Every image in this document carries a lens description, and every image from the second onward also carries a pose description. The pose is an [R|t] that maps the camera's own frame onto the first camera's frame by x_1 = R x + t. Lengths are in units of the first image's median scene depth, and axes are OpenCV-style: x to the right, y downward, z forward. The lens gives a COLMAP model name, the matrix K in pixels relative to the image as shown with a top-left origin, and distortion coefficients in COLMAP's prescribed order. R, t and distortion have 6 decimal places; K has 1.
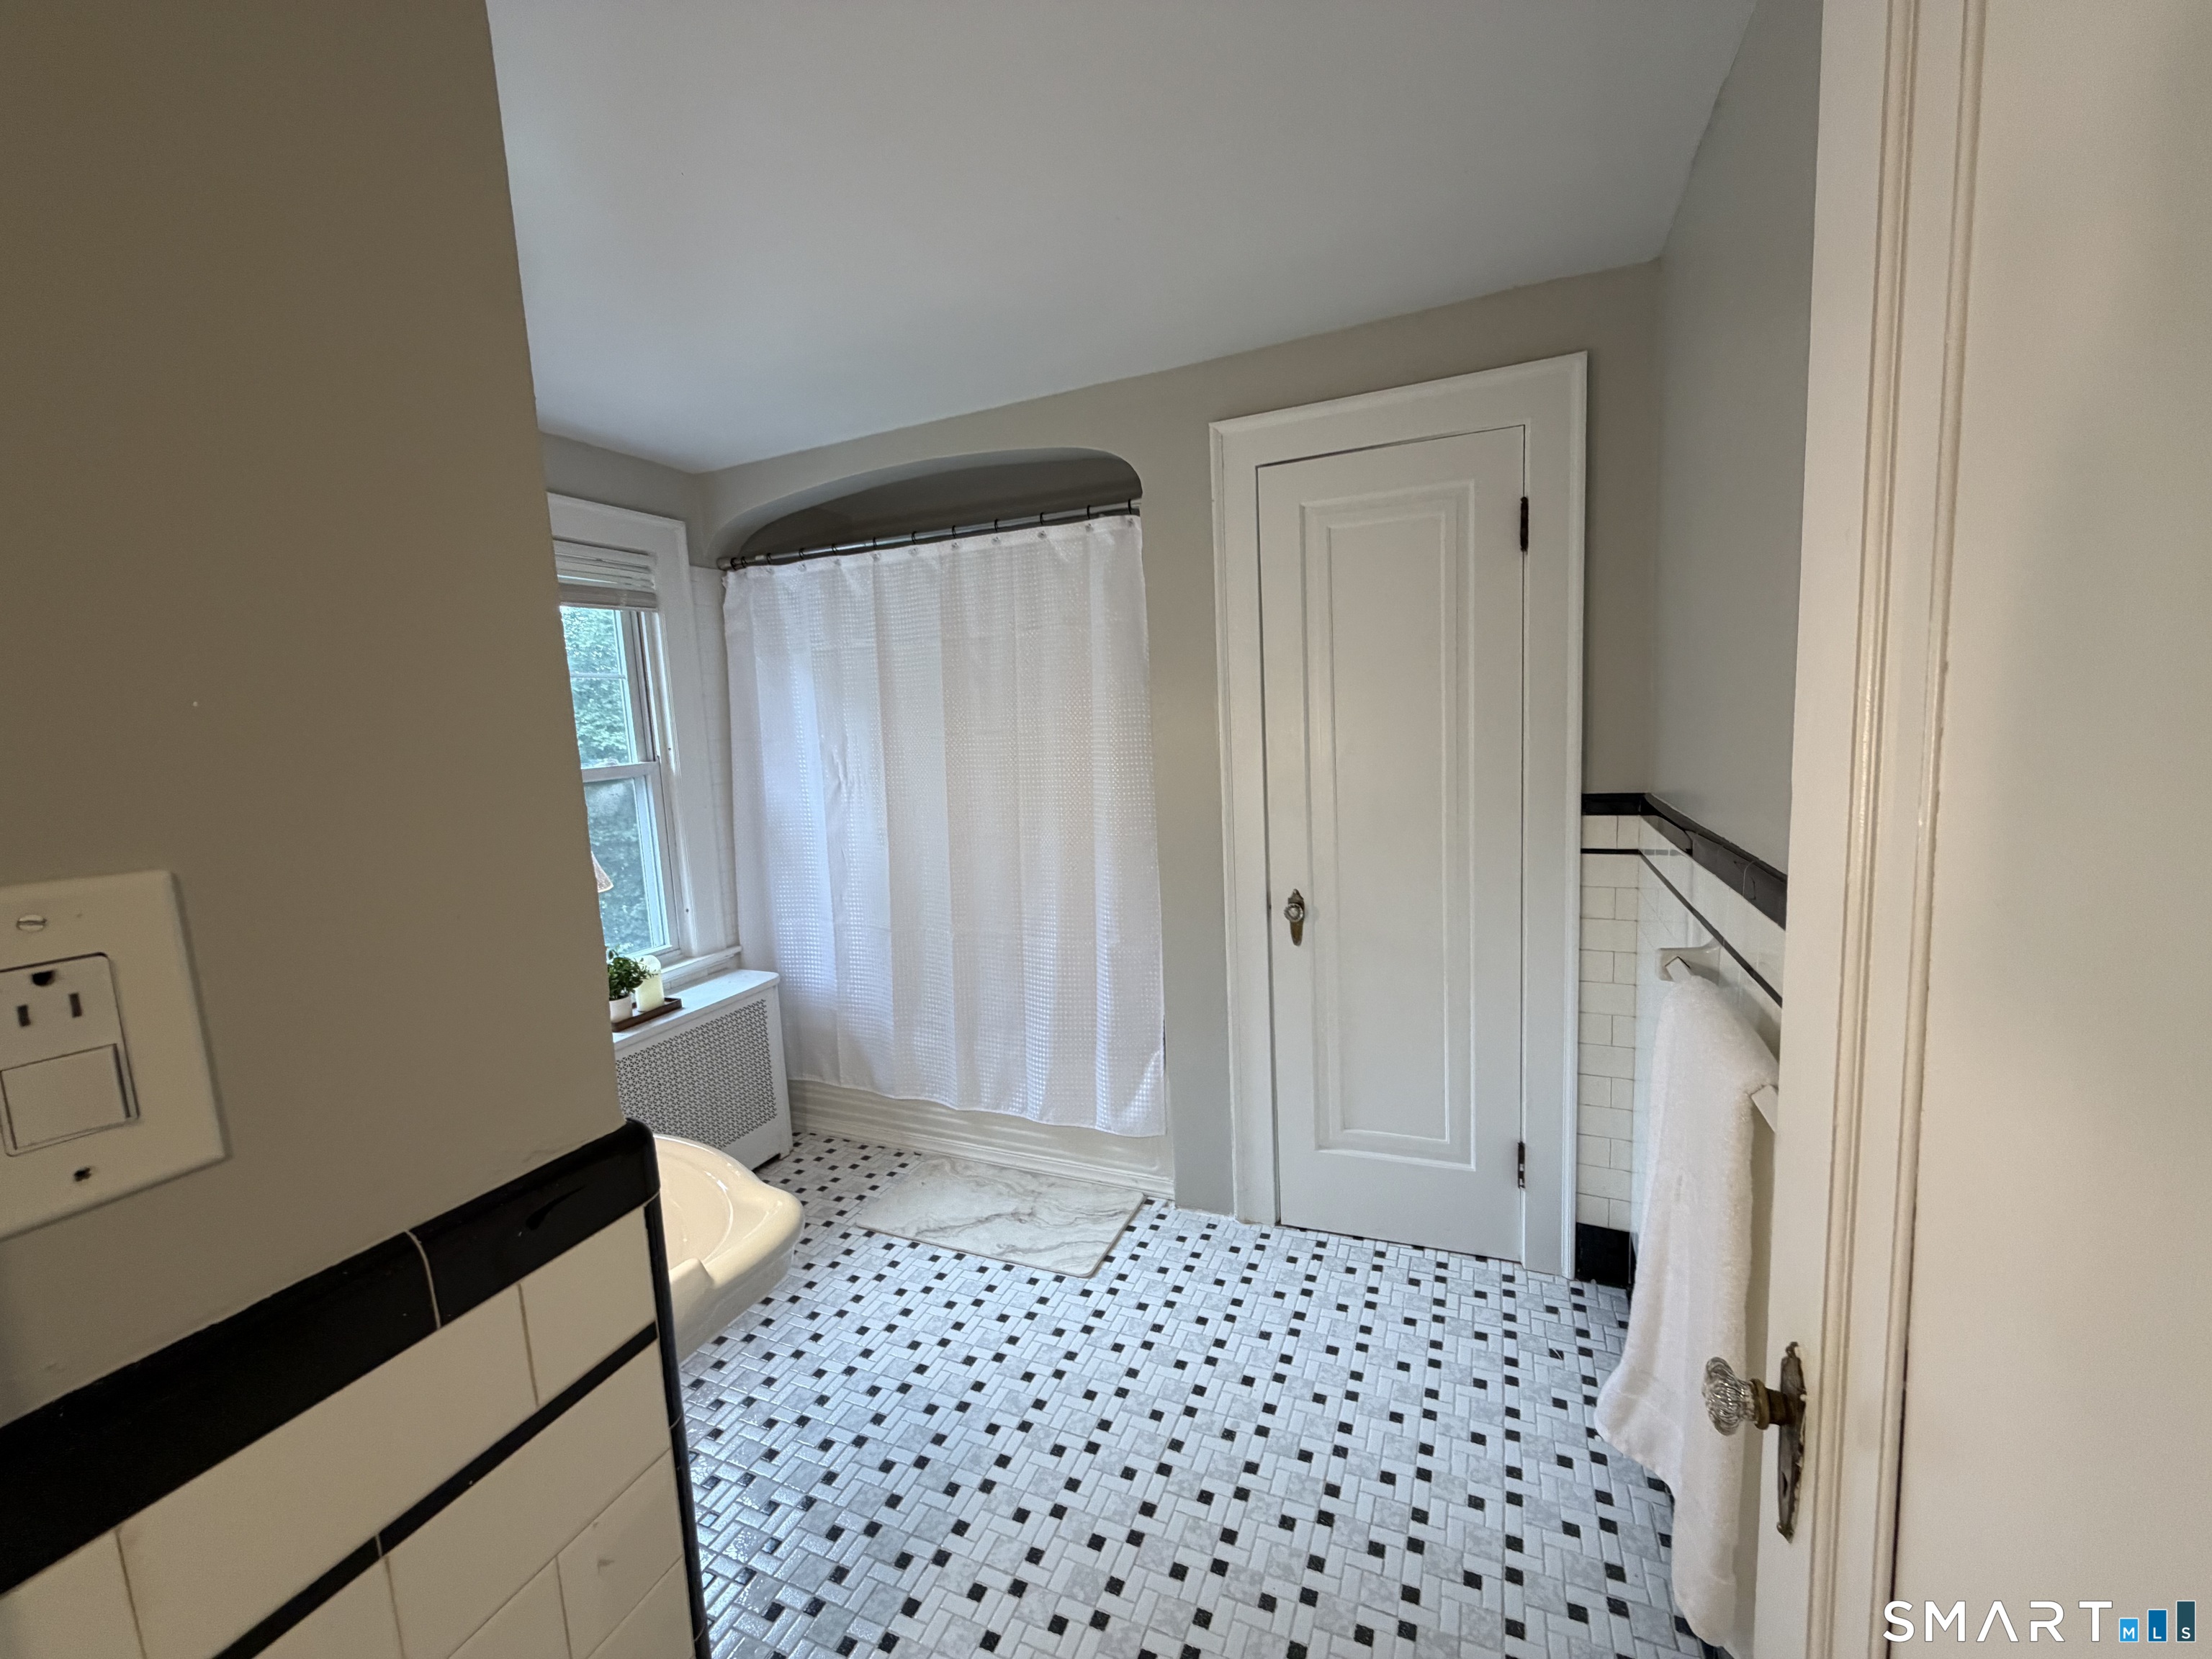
lens RADIAL K [[892.5, 0, 1107.3], [0, 892.5, 834.5], [0, 0, 1]] dist [0.001118, 0.000084]
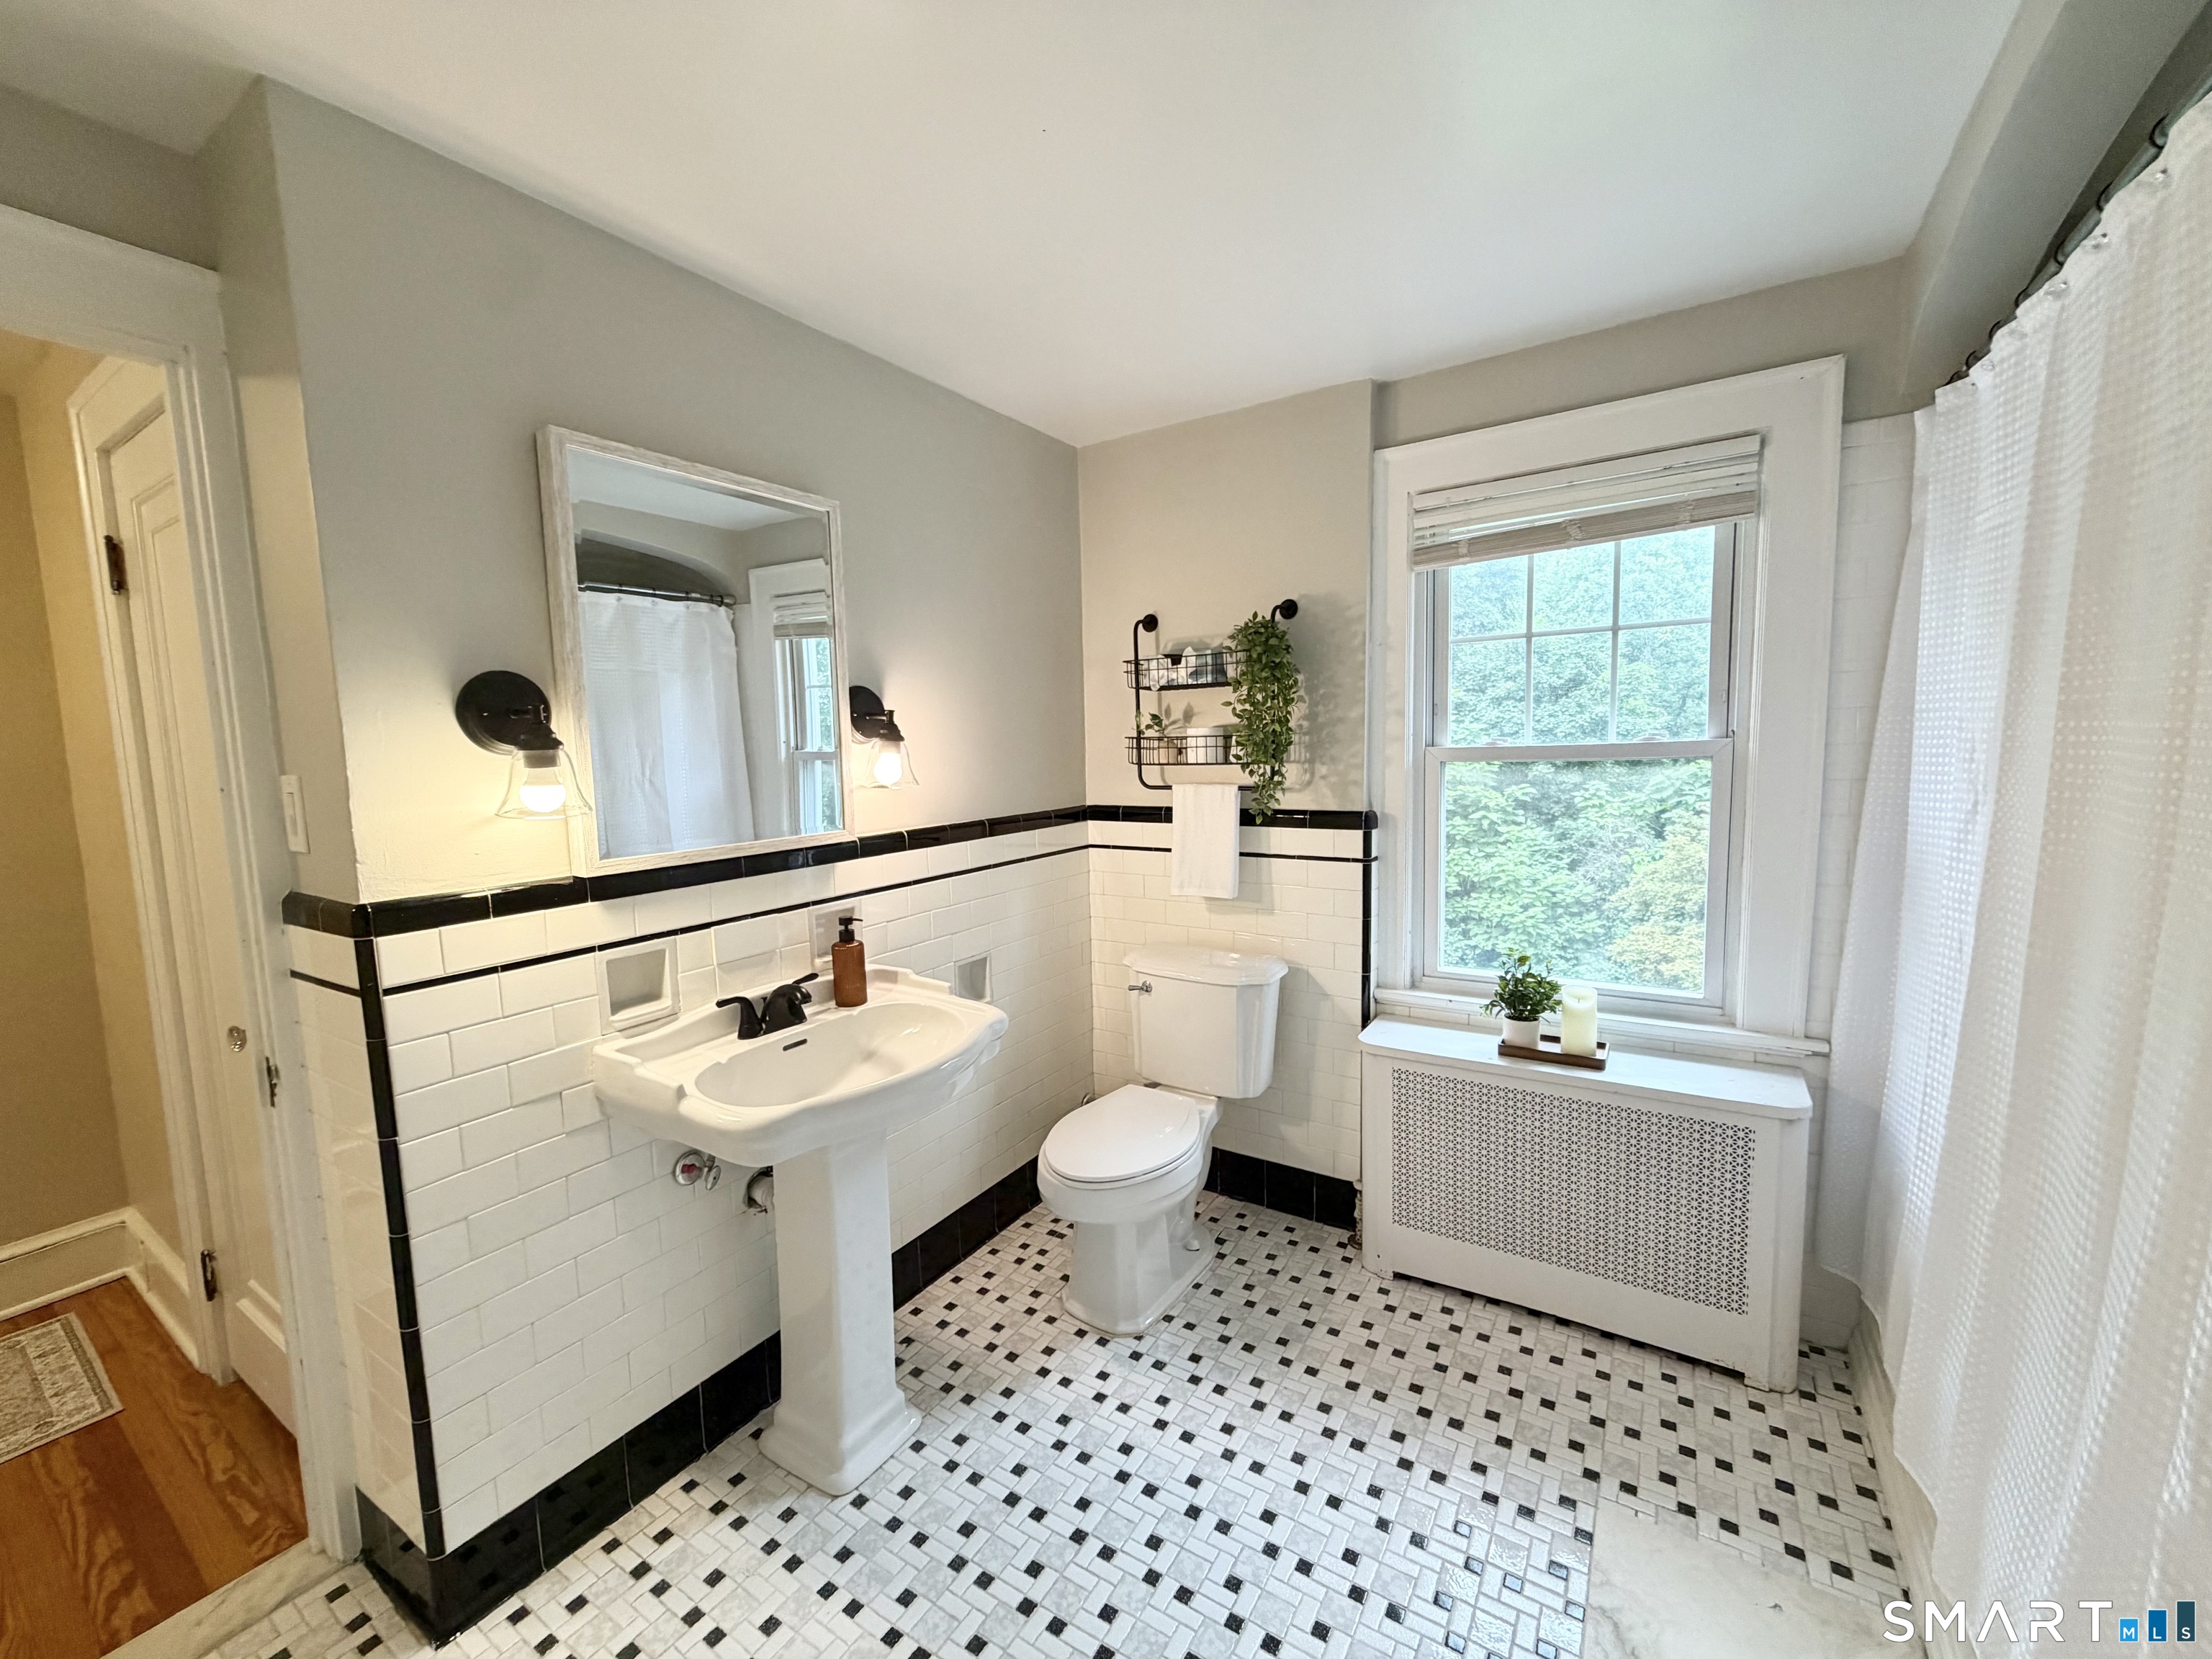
lens RADIAL K [[892.5, 0, 1107.3], [0, 892.5, 834.5], [0, 0, 1]] dist [0.001118, 0.000084]
pose [[-0.179099, 0.161797, -0.970436, 0.281065], [-0.084852, 0.980169, 0.179079, -0.095617], [0.980165, 0.114416, -0.161818, 0.664853]]
